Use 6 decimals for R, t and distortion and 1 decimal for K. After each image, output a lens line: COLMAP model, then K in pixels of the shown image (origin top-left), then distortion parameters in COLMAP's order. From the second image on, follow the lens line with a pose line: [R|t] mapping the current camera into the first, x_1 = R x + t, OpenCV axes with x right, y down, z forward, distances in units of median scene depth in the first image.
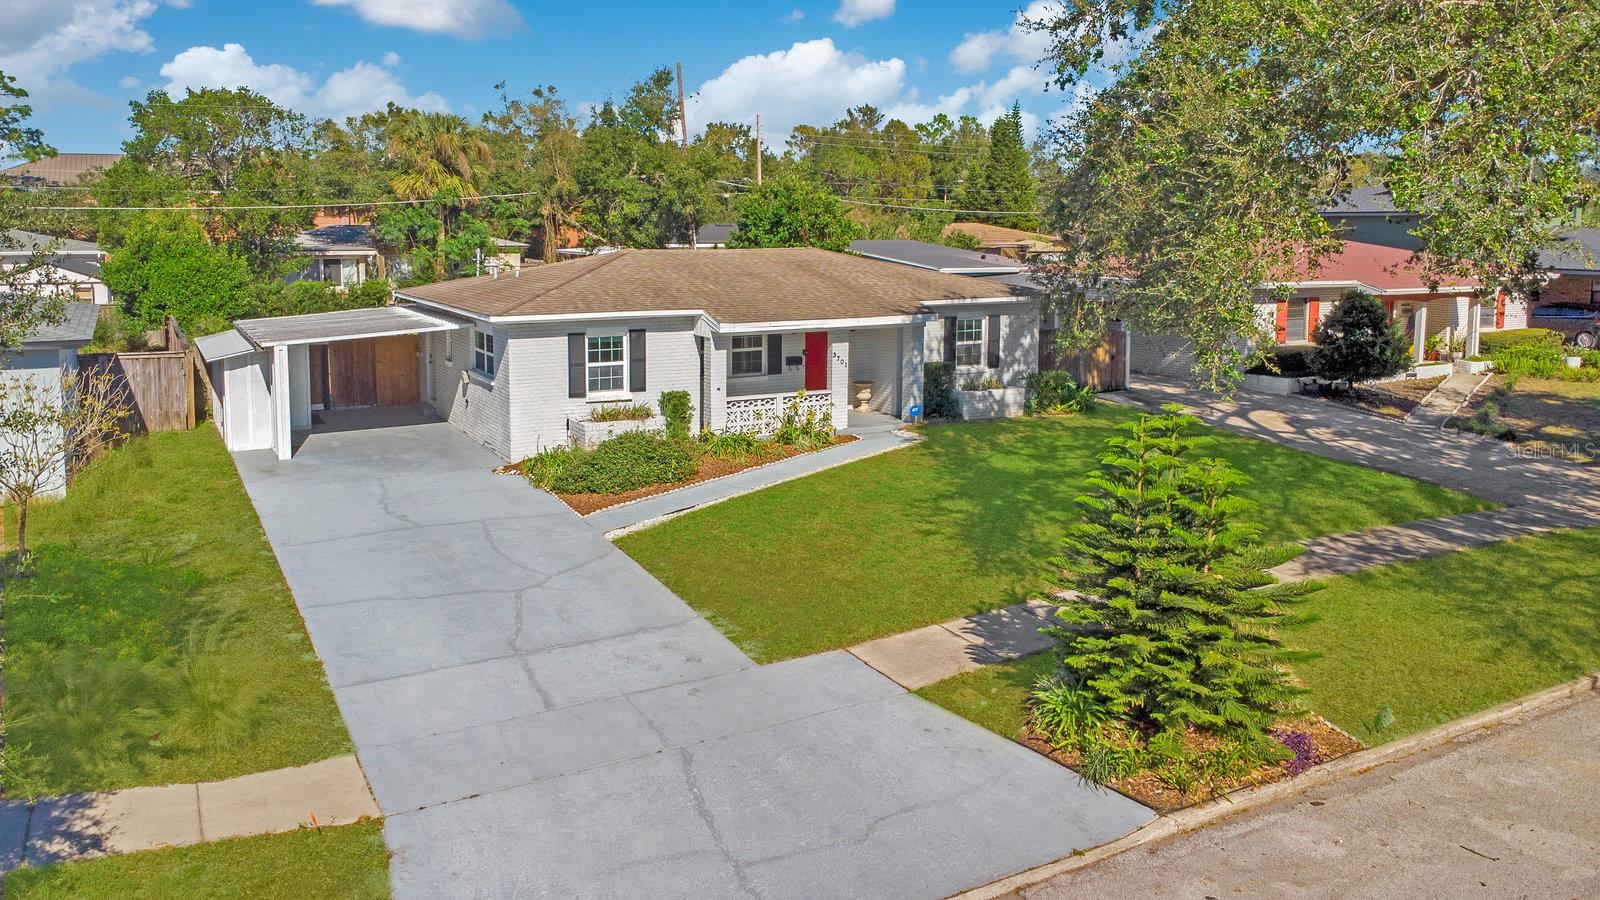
lens RADIAL K [[1143.8, 0, 774.4], [0, 1143.8, 449.7], [0, 0, 1]] dist [0.002938, 0.000828]
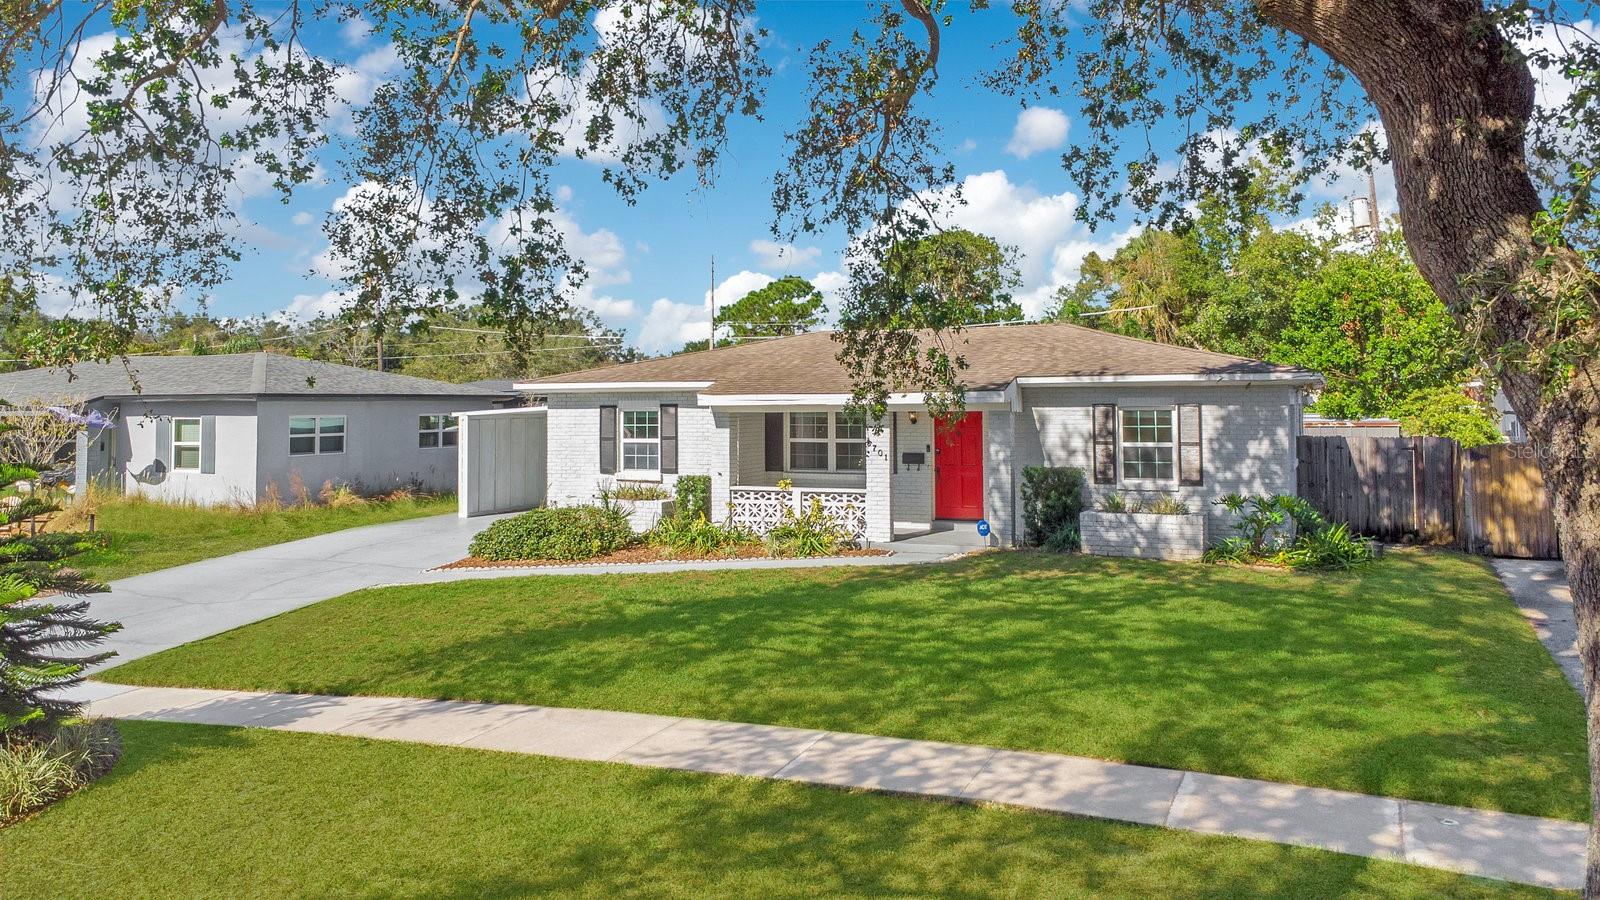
lens RADIAL K [[1157.1, 0, 800.0], [0, 1157.1, 450.0], [0, 0, 1]] dist [0.029255, -0.050210]
pose [[0.674364, 0.029938, -0.737792, 0.631364], [-0.139467, 0.986357, -0.087453, -0.004137], [0.725109, 0.161872, 0.669339, 0.478045]]
